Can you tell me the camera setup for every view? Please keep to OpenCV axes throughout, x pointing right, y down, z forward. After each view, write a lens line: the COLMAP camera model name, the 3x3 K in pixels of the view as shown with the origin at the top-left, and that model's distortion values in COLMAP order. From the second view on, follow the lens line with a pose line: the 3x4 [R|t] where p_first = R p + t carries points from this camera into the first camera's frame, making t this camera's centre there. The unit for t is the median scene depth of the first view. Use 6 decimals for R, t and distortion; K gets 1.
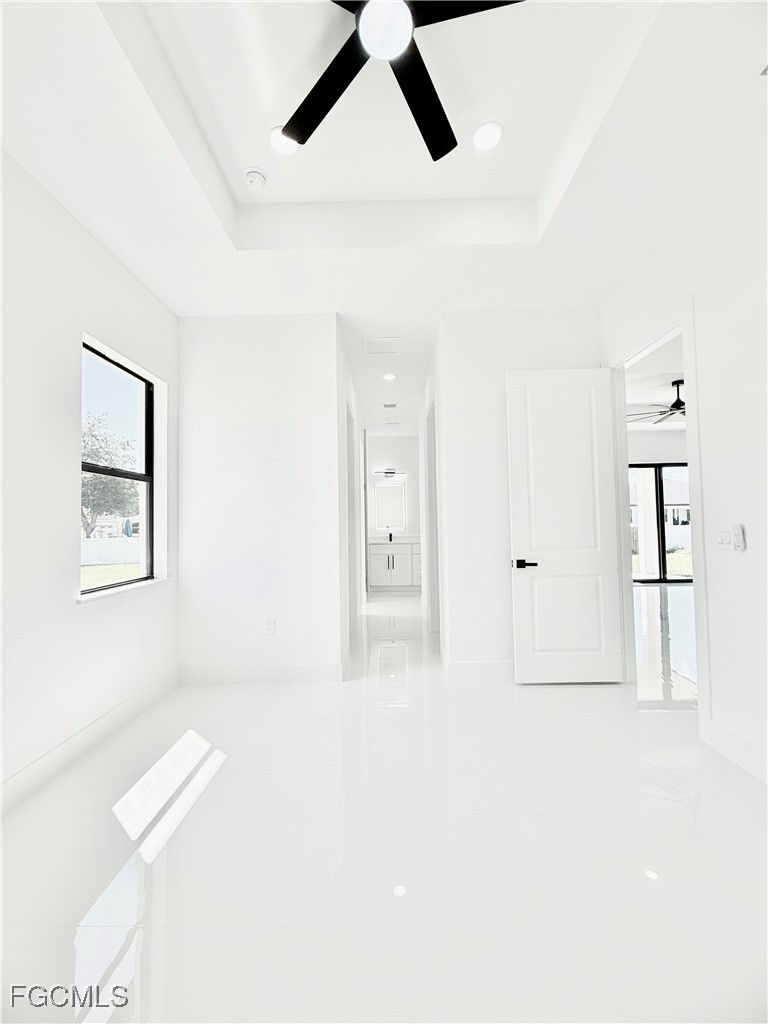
lens RADIAL K [[407.7, 0, 384.4], [0, 407.7, 508.5], [0, 0, 1]] dist [0.001744, 0.000047]
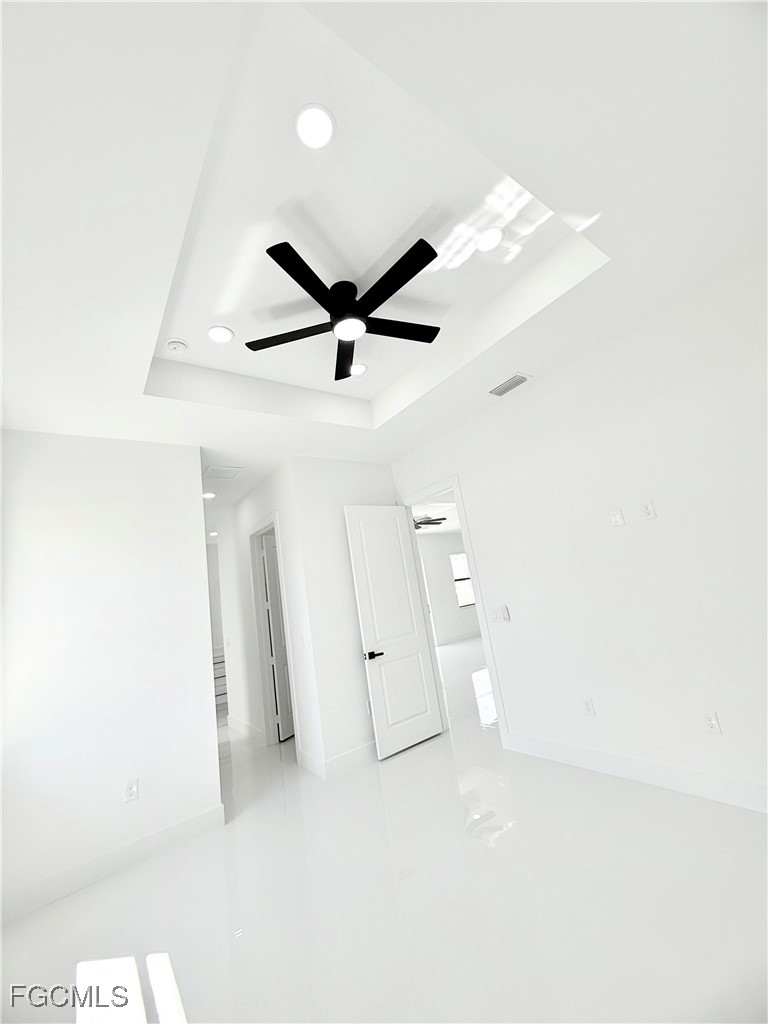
lens RADIAL K [[407.7, 0, 384.4], [0, 407.7, 508.5], [0, 0, 1]] dist [0.001744, 0.000047]
pose [[0.795481, 0.024961, 0.605464, -0.445828], [0.114961, 0.974790, -0.191227, -0.067133], [-0.594973, 0.221723, 0.772558, -0.108448]]
